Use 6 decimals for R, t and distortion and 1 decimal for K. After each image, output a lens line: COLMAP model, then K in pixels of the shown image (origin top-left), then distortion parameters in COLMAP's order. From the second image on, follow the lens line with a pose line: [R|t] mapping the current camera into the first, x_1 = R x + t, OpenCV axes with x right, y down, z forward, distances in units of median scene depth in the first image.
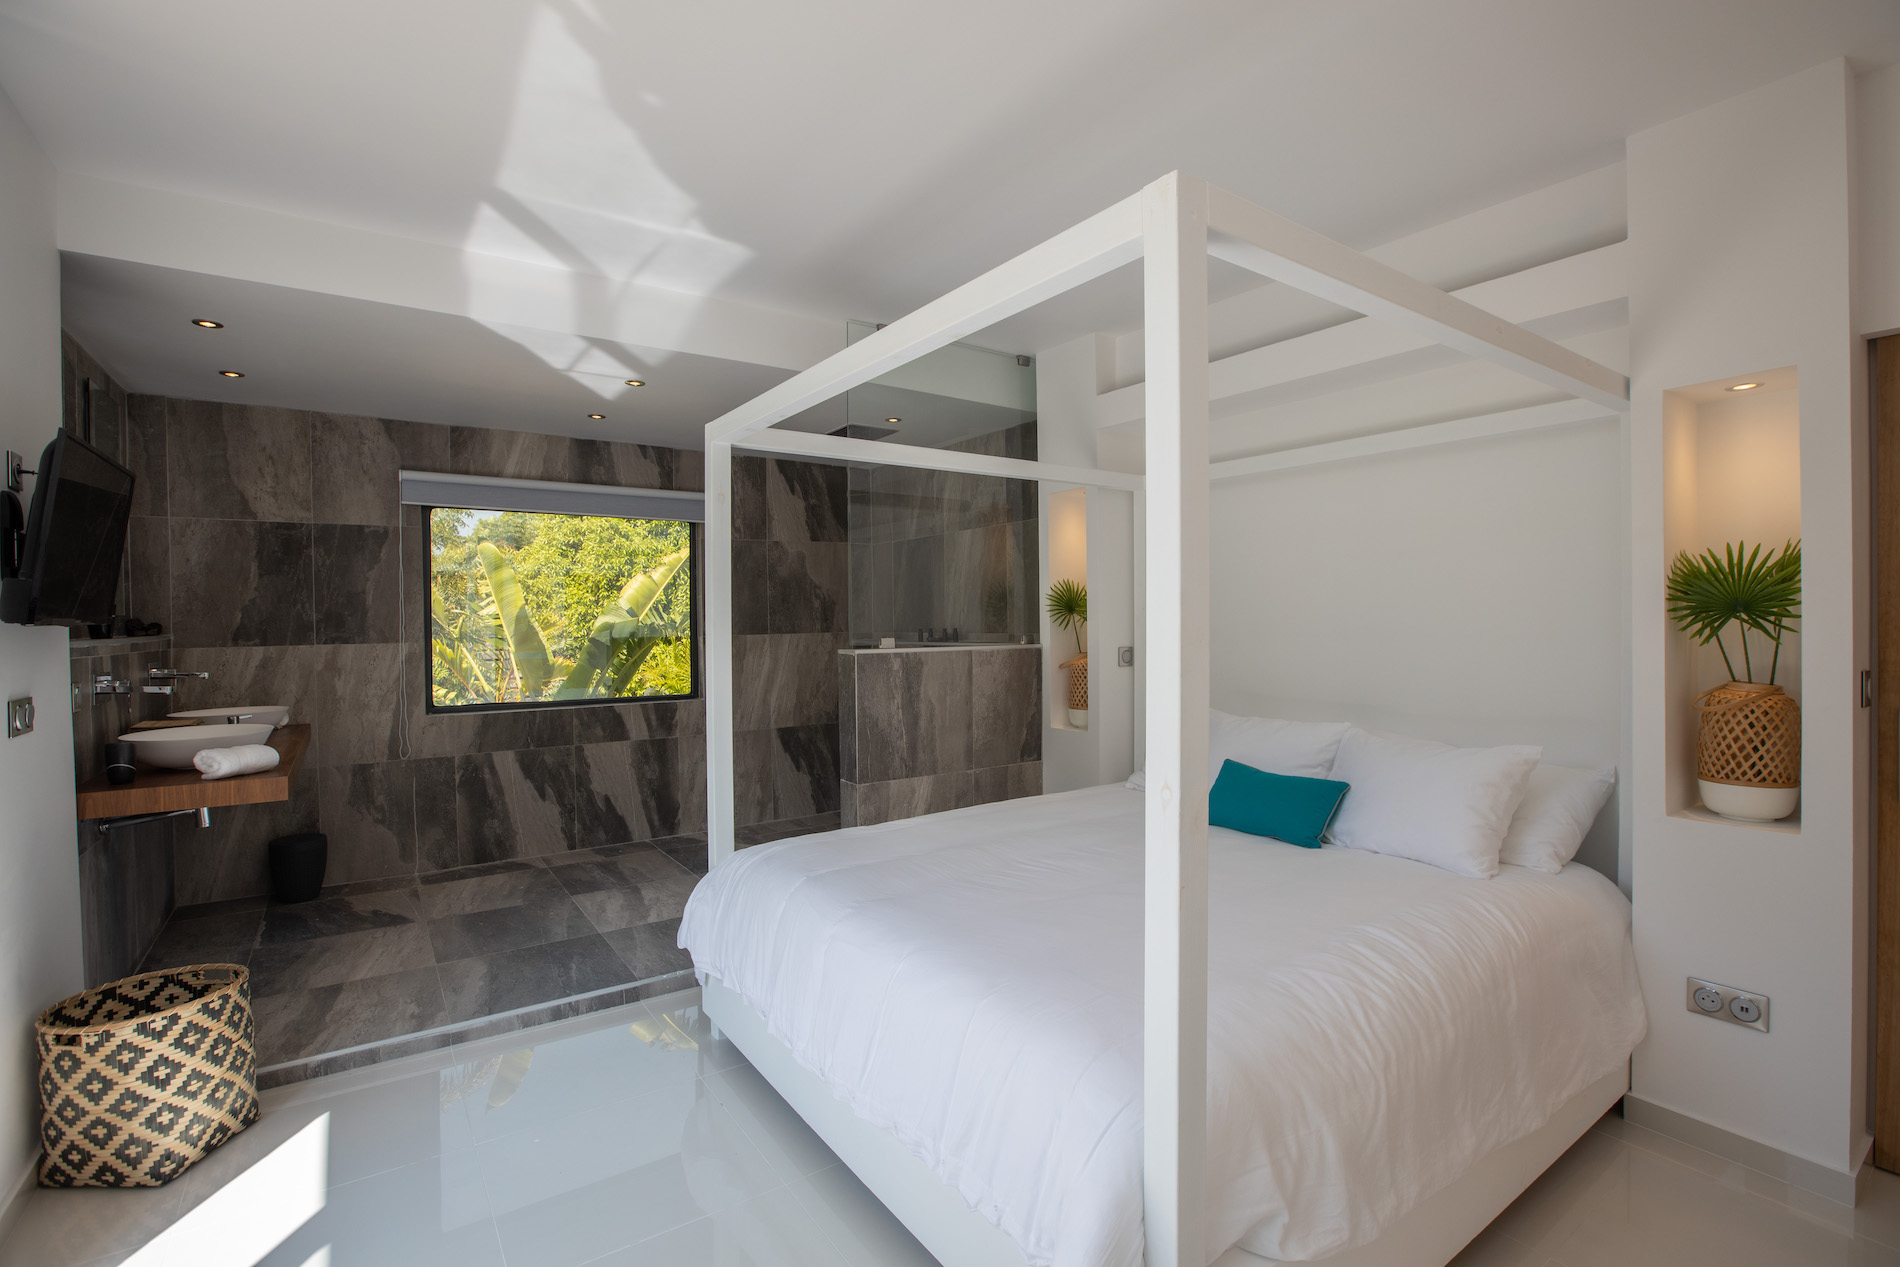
lens RADIAL K [[875.3, 0, 953.2], [0, 875.3, 632.5], [0, 0, 1]] dist [-0.038987, 0.011460]
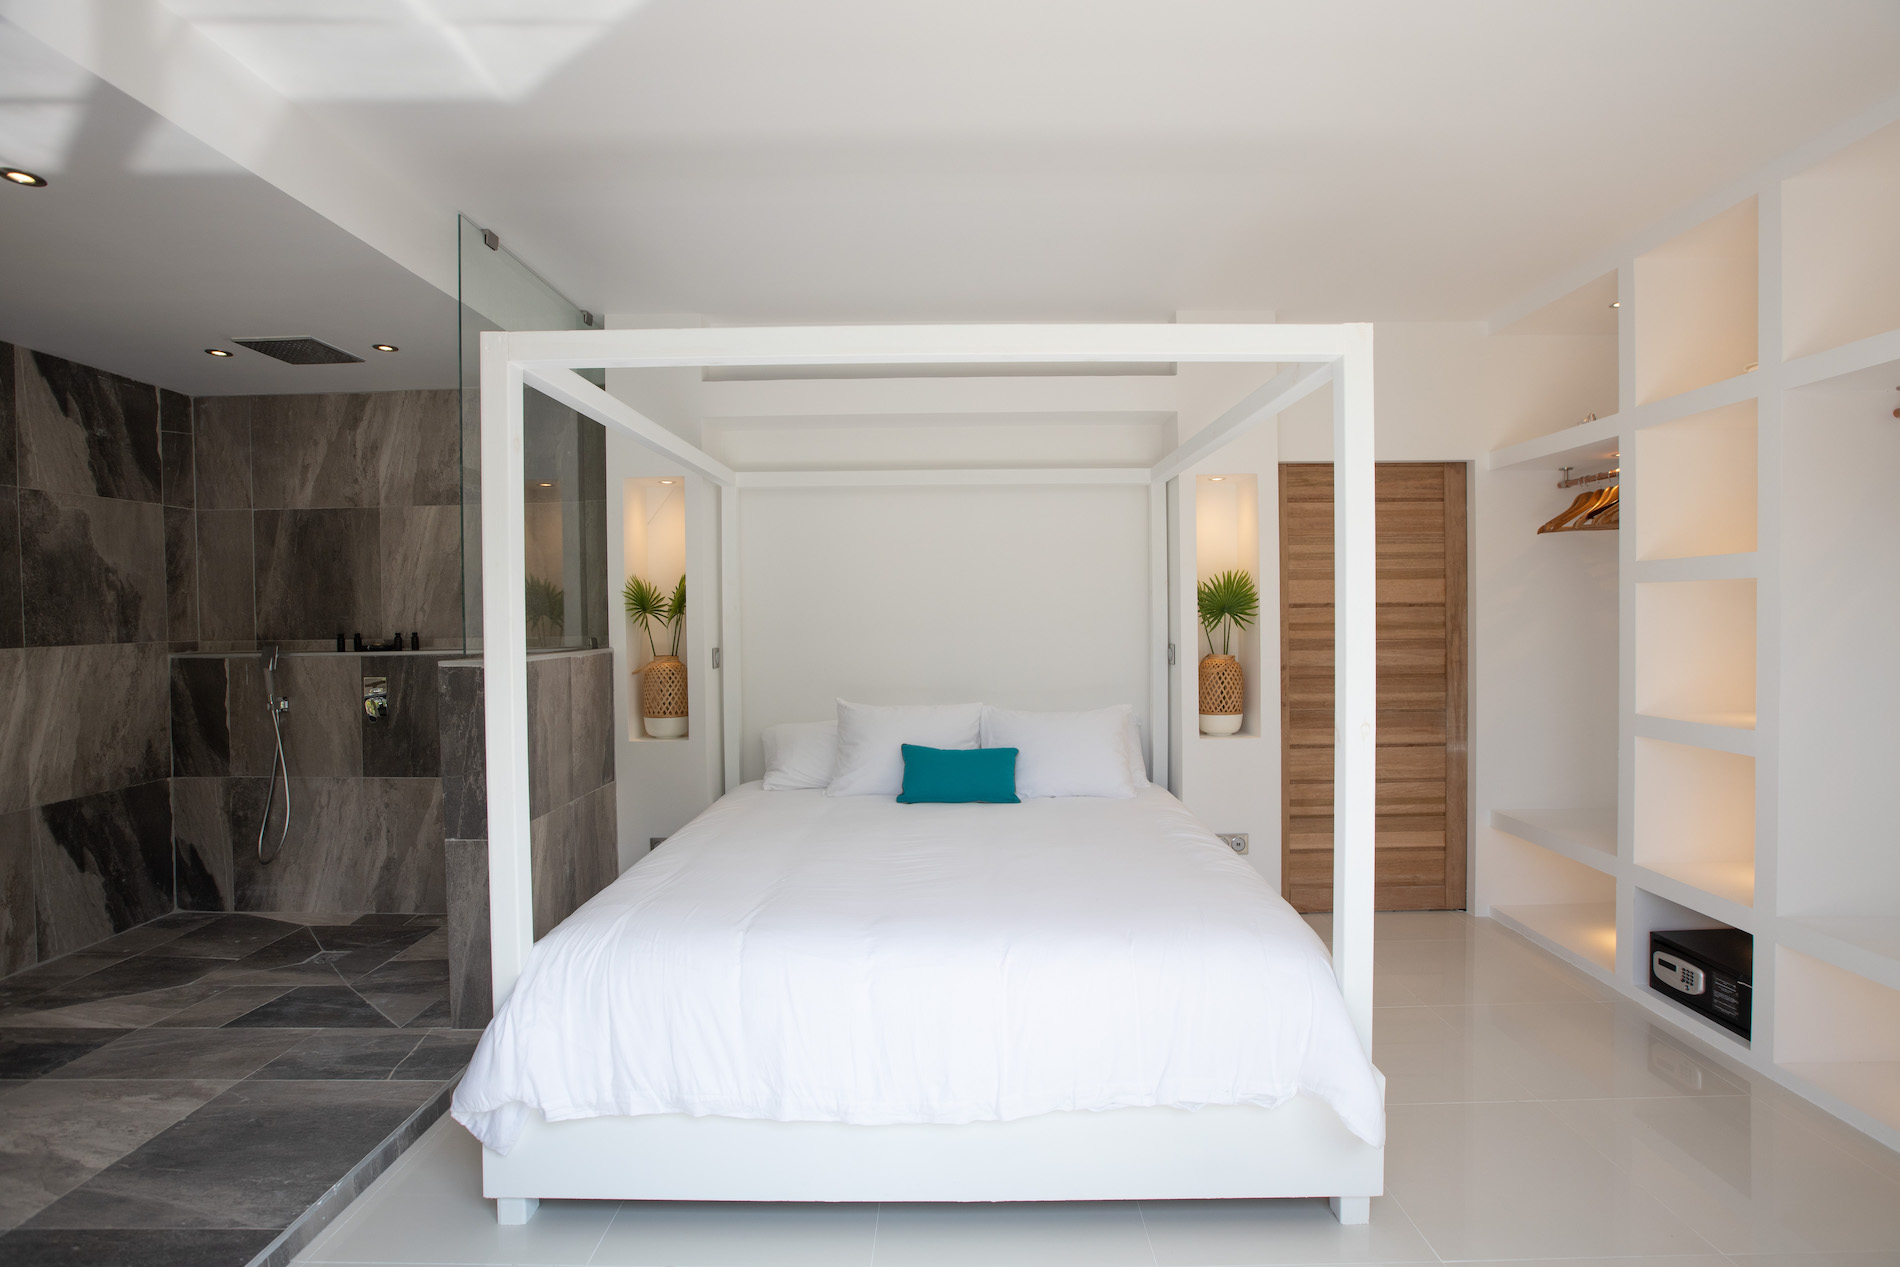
lens RADIAL K [[878.2, 0, 950.0], [0, 878.2, 633.5], [0, 0, 1]] dist [-0.003373, 0.000206]
pose [[0.597777, -0.014064, 0.801539, -0.411181], [0.016388, 0.999852, 0.005322, -0.000603], [-0.801495, 0.009954, 0.597919, 0.201760]]
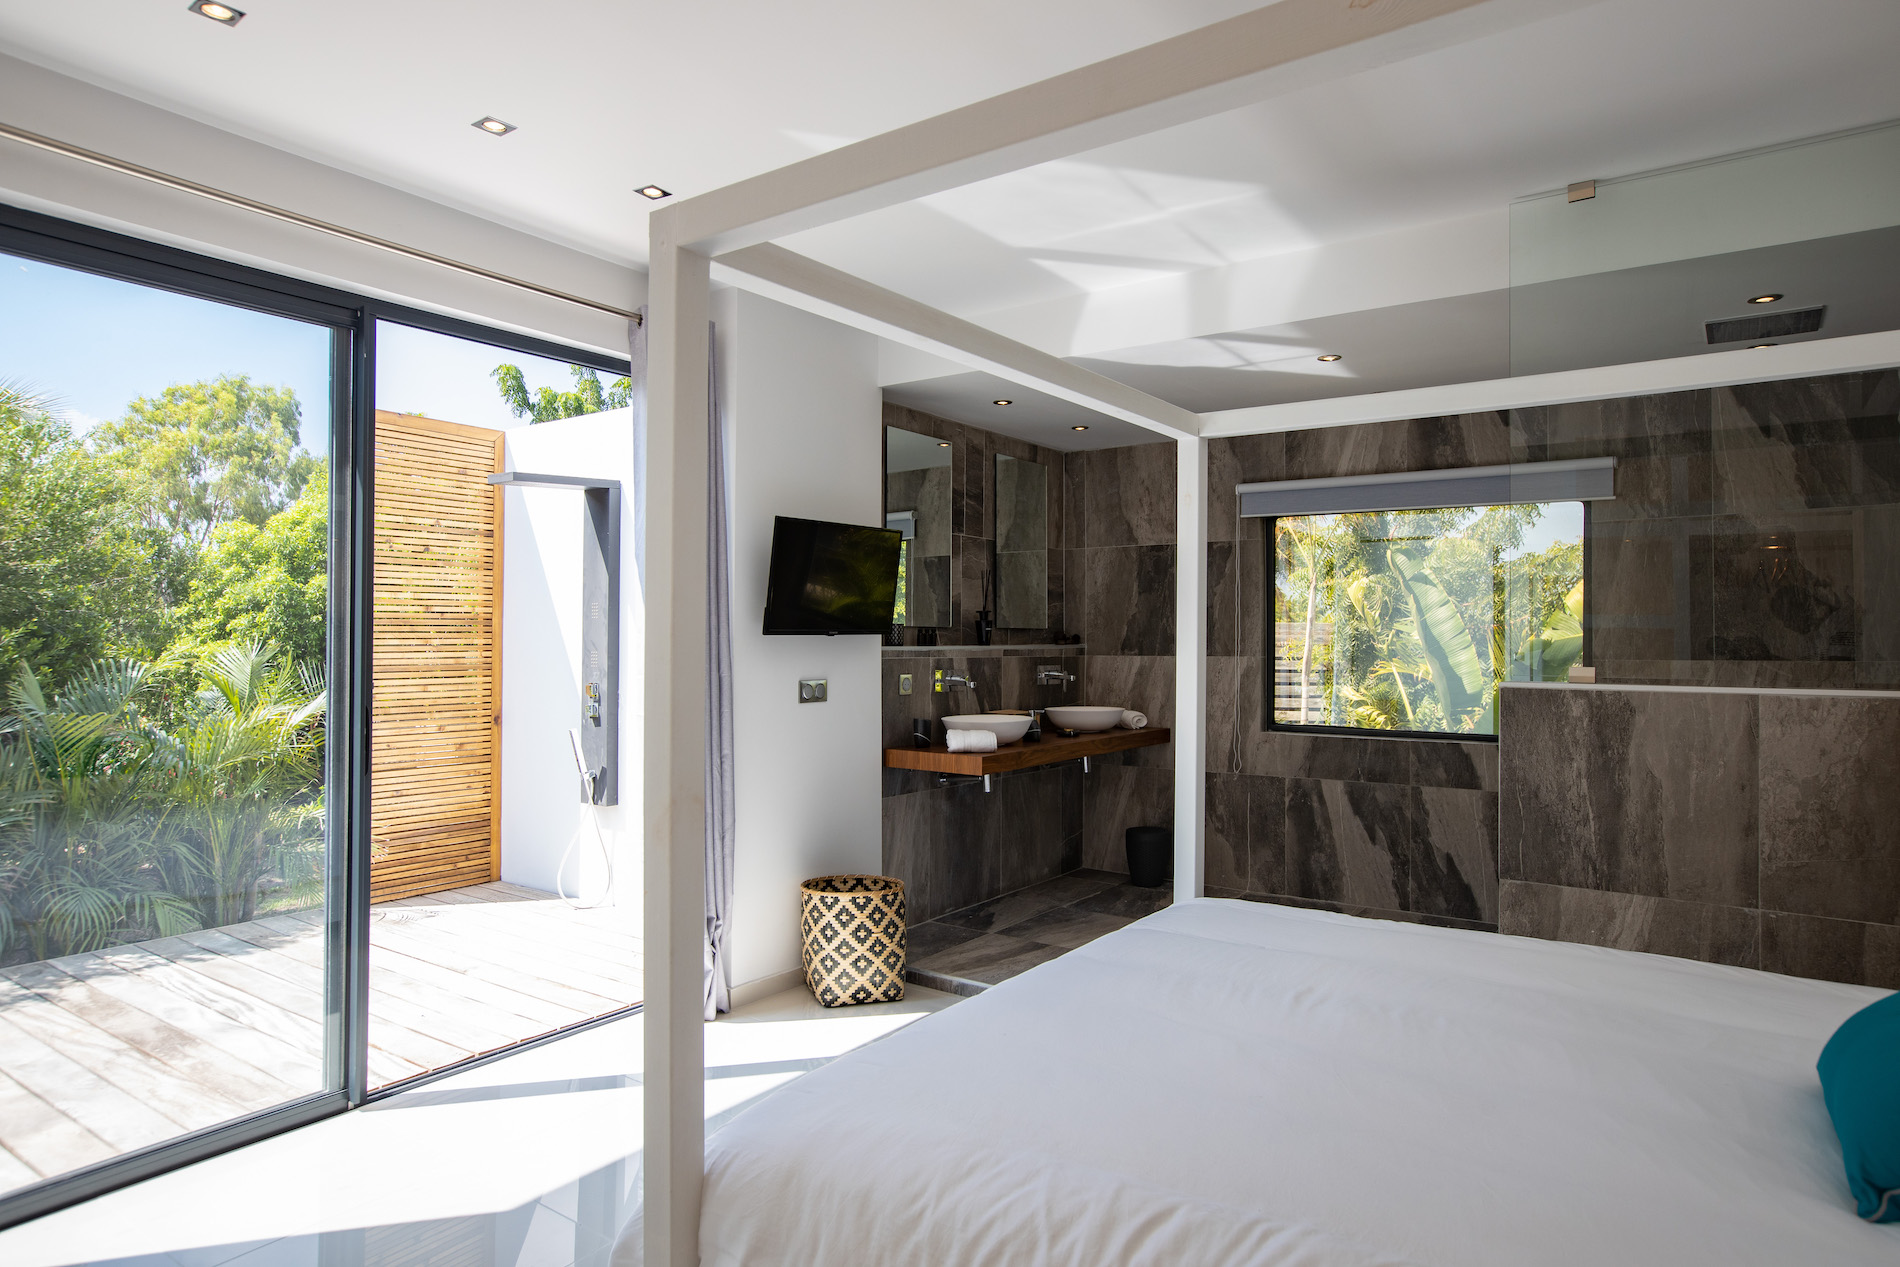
lens RADIAL K [[1115.2, 0, 957.9], [0, 1115.2, 639.6], [0, 0, 1]] dist [-0.019126, 0.002894]
pose [[0.338140, 0.011389, -0.941027, 0.487129], [-0.021674, 0.999756, 0.004311, -0.006361], [0.940846, 0.018938, 0.338304, 0.265500]]
